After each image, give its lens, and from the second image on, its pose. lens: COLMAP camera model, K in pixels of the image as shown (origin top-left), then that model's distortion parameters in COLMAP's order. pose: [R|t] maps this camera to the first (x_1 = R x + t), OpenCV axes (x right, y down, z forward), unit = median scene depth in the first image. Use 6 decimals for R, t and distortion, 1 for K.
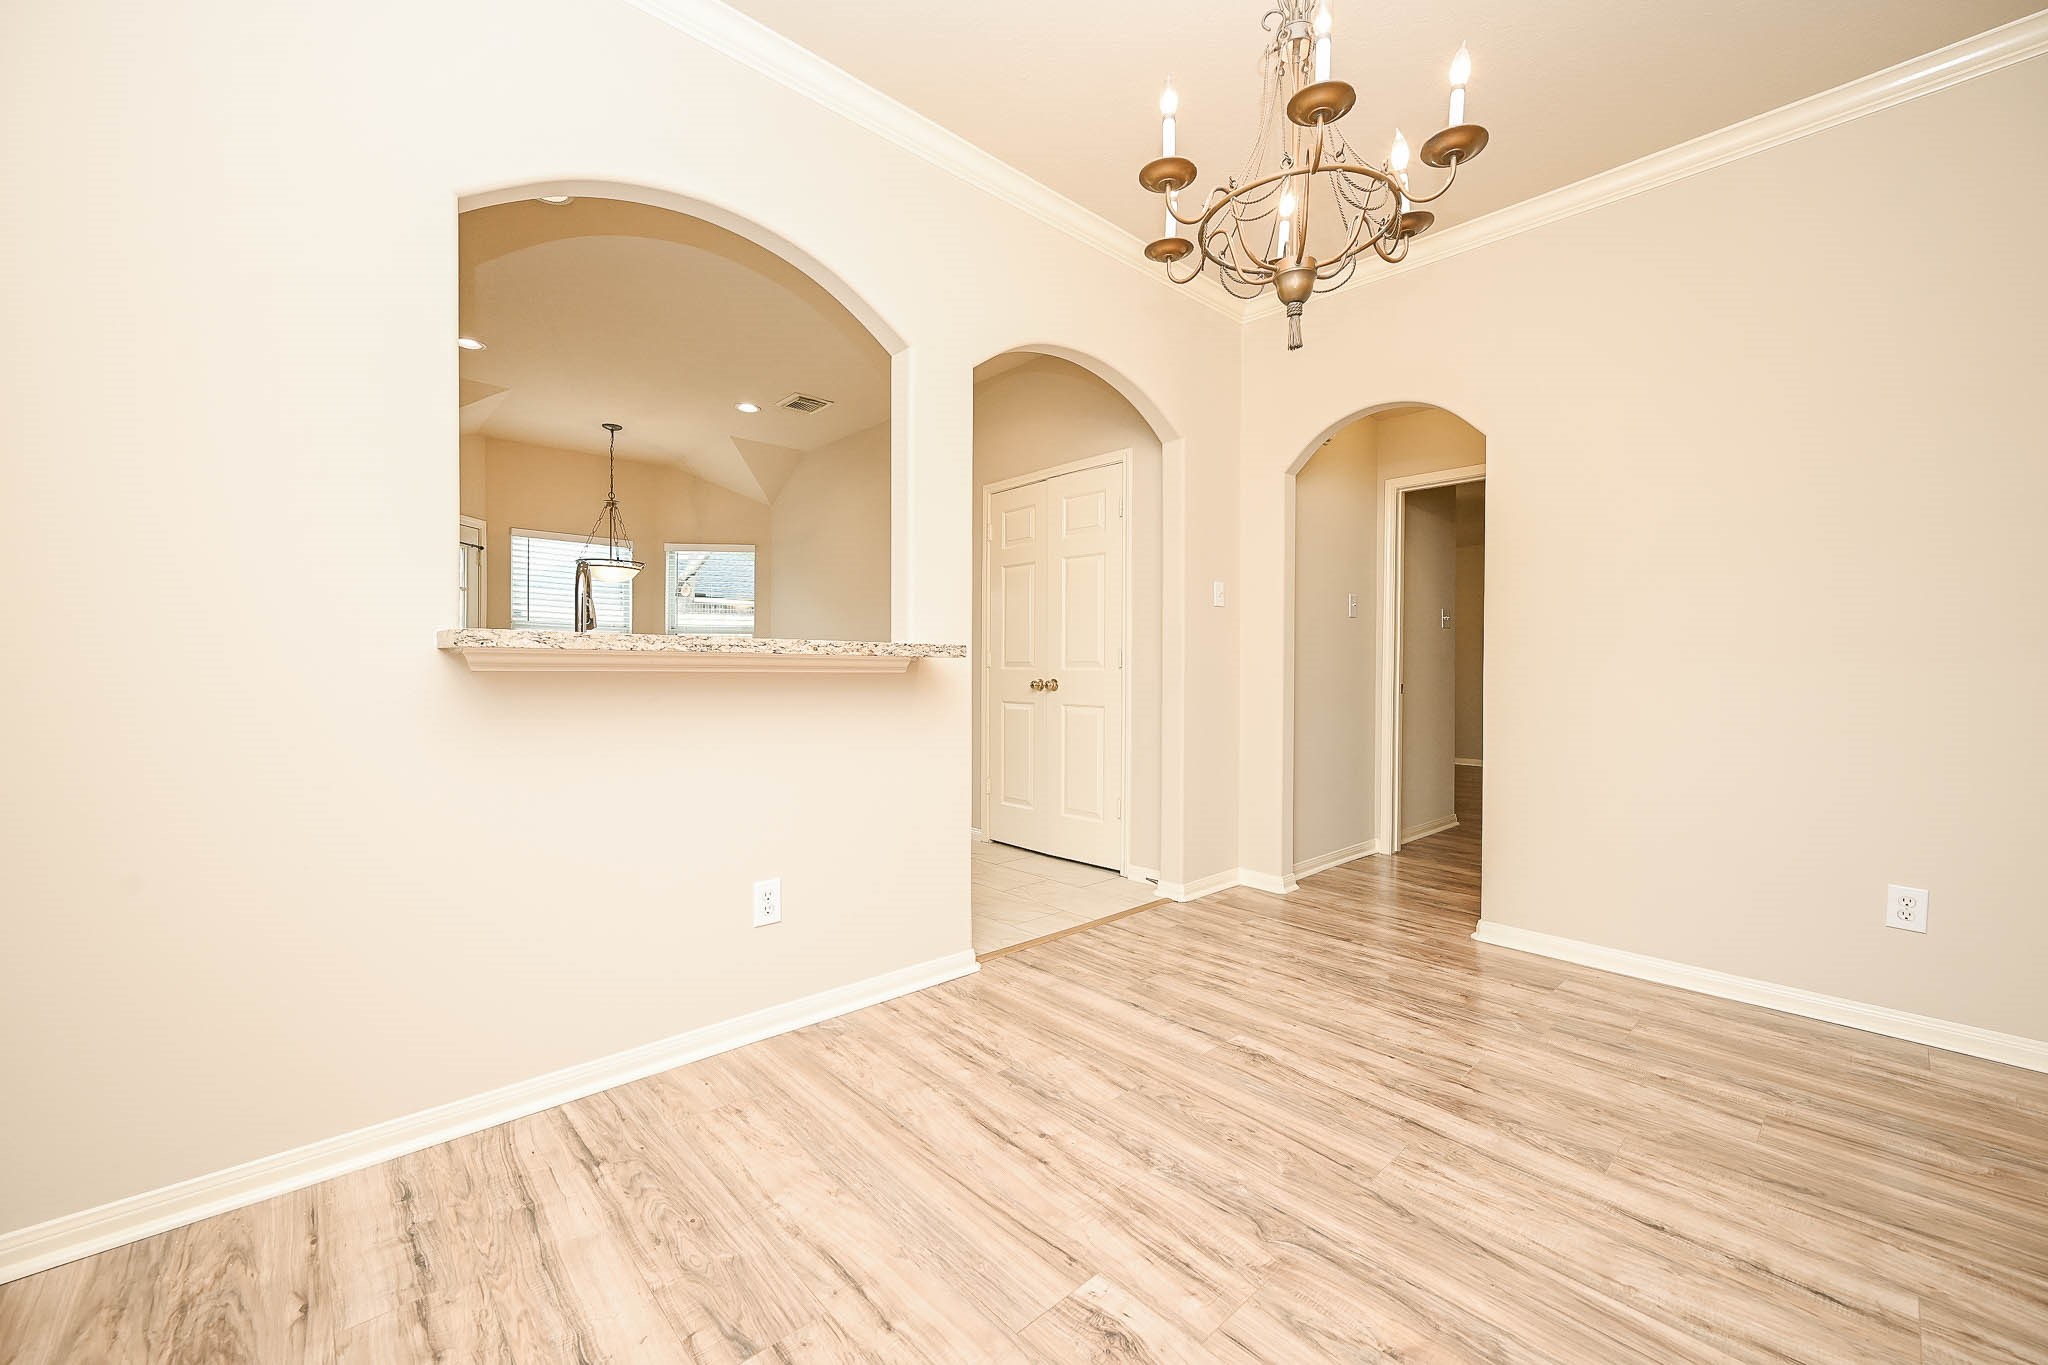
lens RADIAL K [[820.0, 0, 1020.5], [0, 820.0, 672.3], [0, 0, 1]] dist [-0.000327, -0.000058]
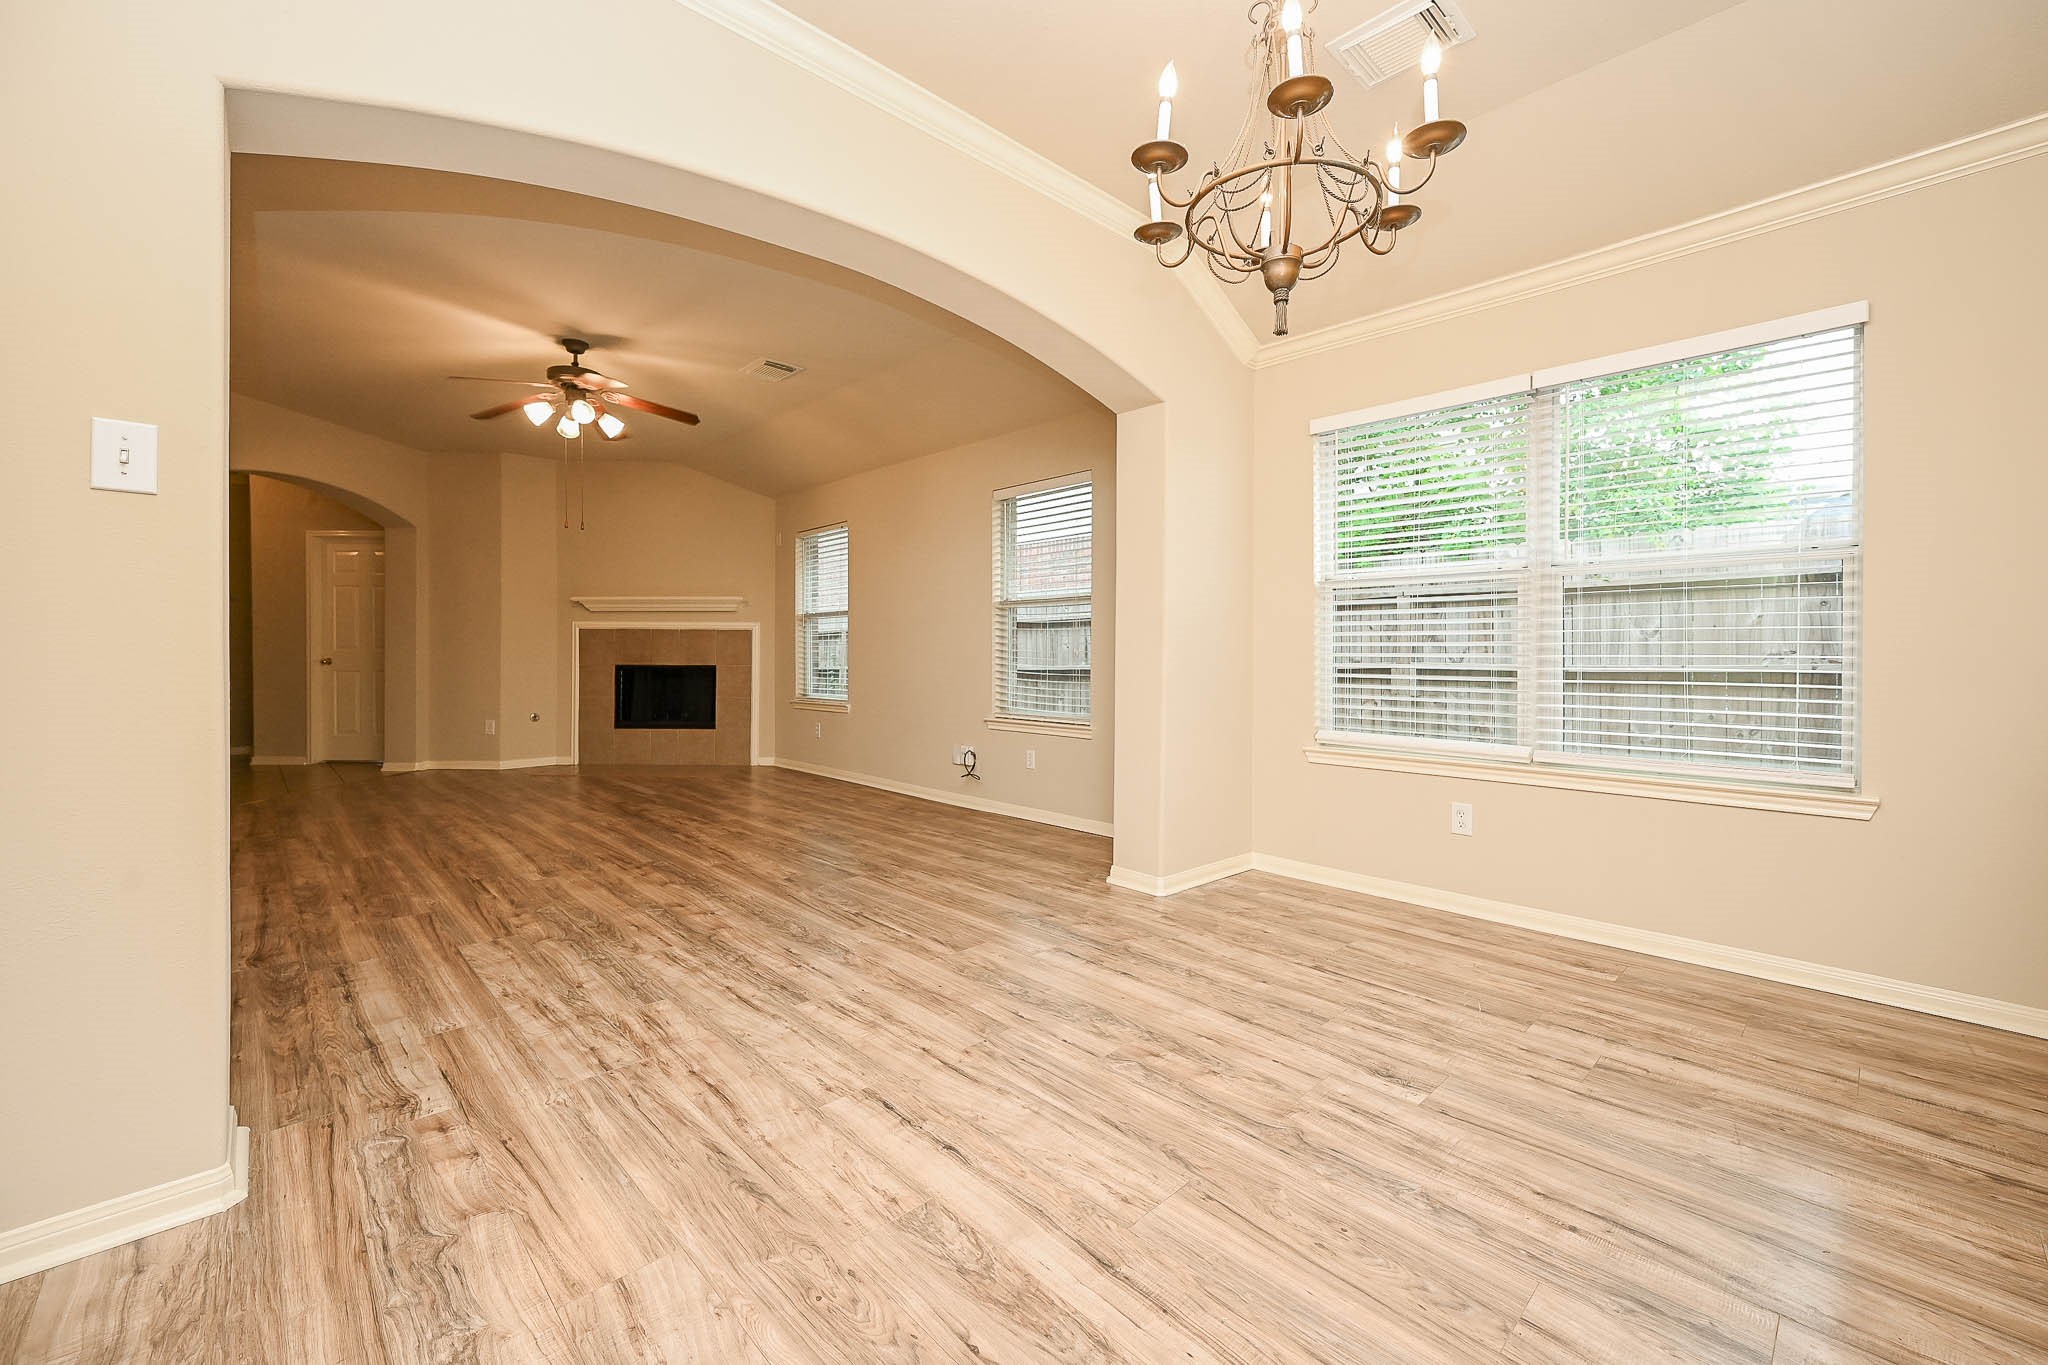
lens RADIAL K [[816.8, 0, 1048.6], [0, 816.8, 657.2], [0, 0, 1]] dist [-0.001592, -0.000155]
pose [[-0.999598, -0.009274, -0.026788, 0.644903], [-0.009613, 0.999875, 0.012545, -0.006981], [0.026668, 0.012798, -0.999562, 2.009545]]
